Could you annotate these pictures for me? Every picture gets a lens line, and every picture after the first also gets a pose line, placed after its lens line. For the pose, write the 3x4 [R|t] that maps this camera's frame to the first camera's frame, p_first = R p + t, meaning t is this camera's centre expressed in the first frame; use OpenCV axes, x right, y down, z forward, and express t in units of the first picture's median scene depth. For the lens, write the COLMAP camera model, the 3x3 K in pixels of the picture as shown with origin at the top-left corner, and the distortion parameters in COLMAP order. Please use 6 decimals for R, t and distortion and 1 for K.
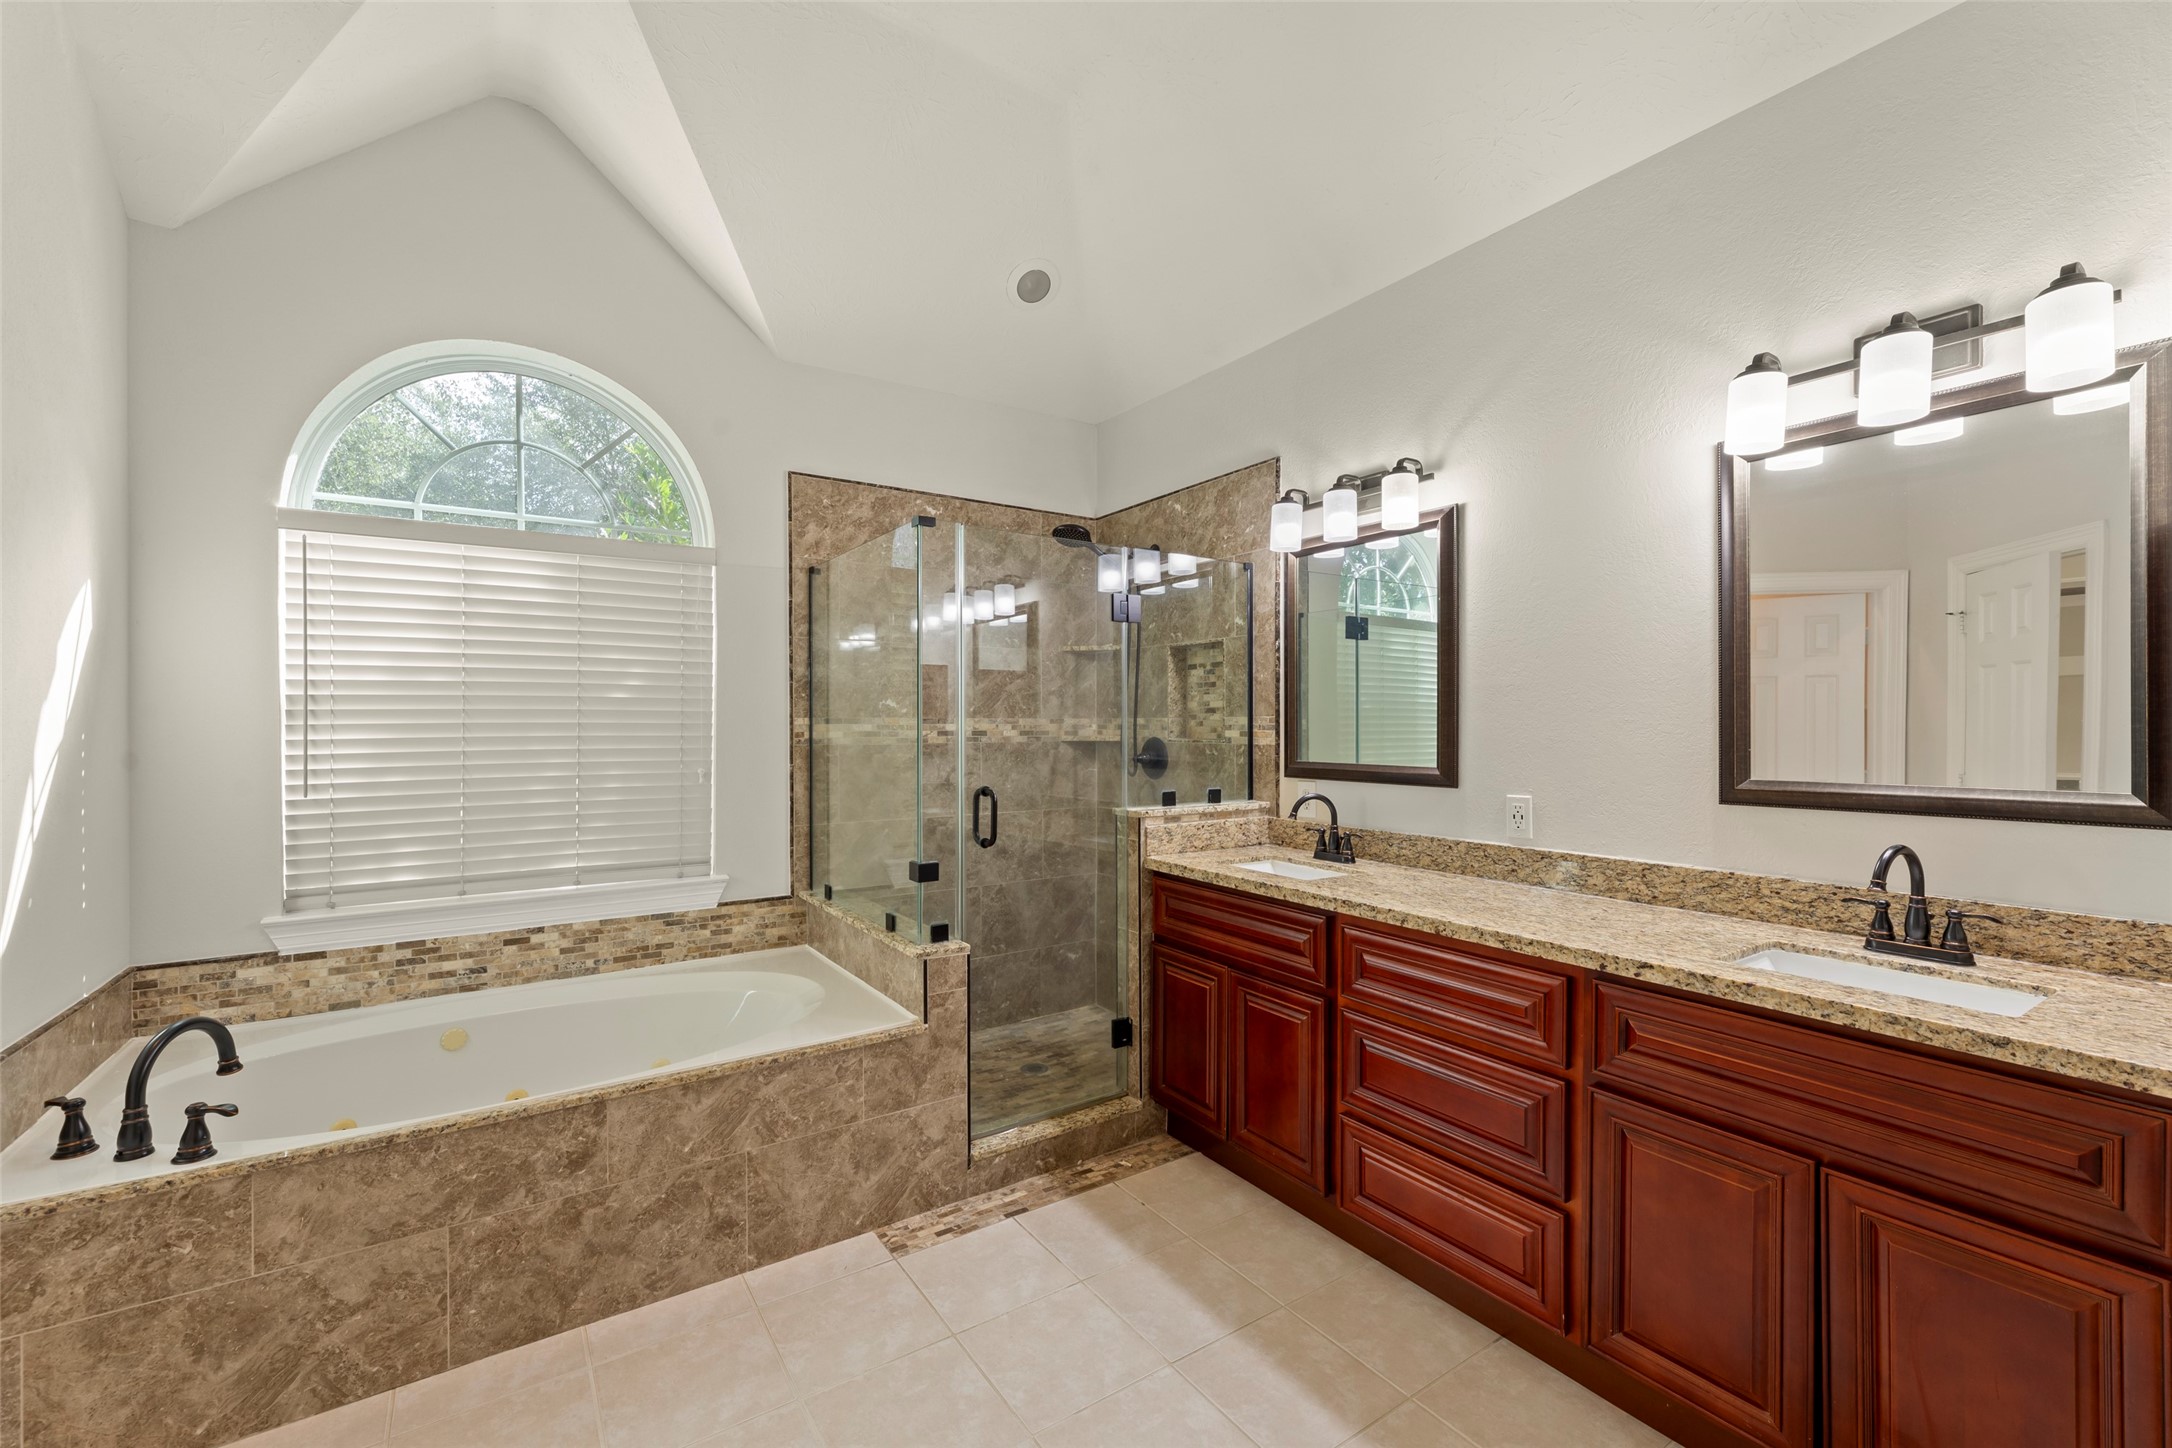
lens RADIAL K [[882.1, 0, 1066.5], [0, 882.1, 737.6], [0, 0, 1]] dist [0.018727, -0.000487]
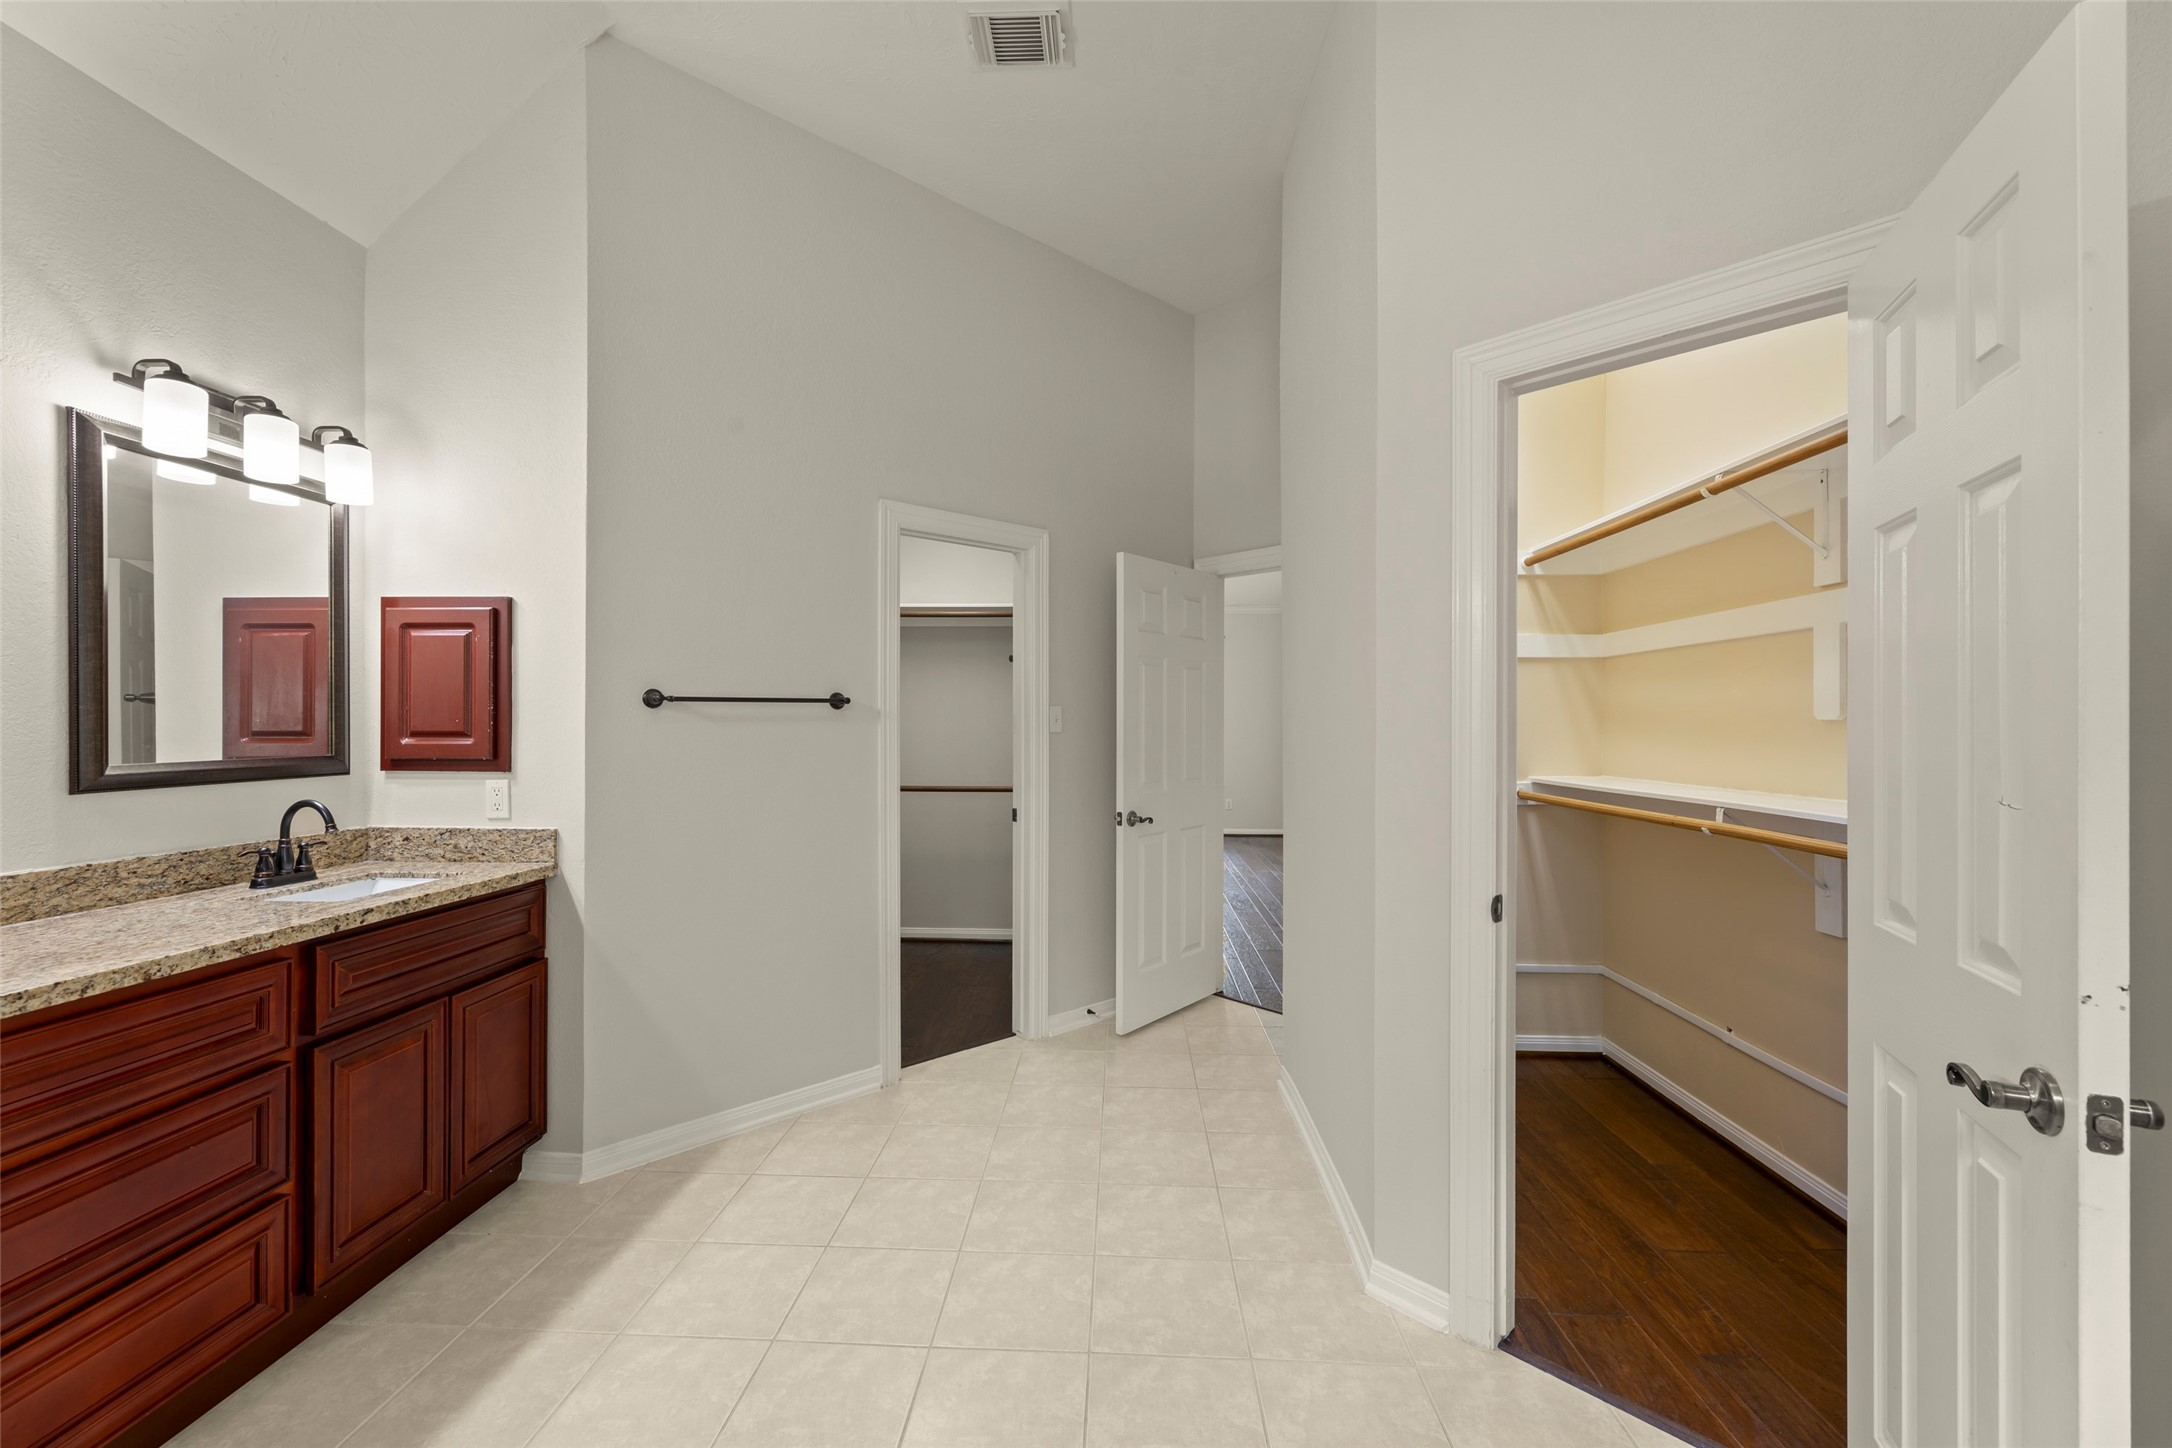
lens RADIAL K [[882.1, 0, 1083.1], [0, 882.1, 713.3], [0, 0, 1]] dist [0.018727, -0.000487]
pose [[-0.773389, -0.001958, 0.633929, -0.748300], [0.005681, 0.999934, 0.010020, -0.016723], [-0.633906, 0.011351, -0.773327, 1.137626]]
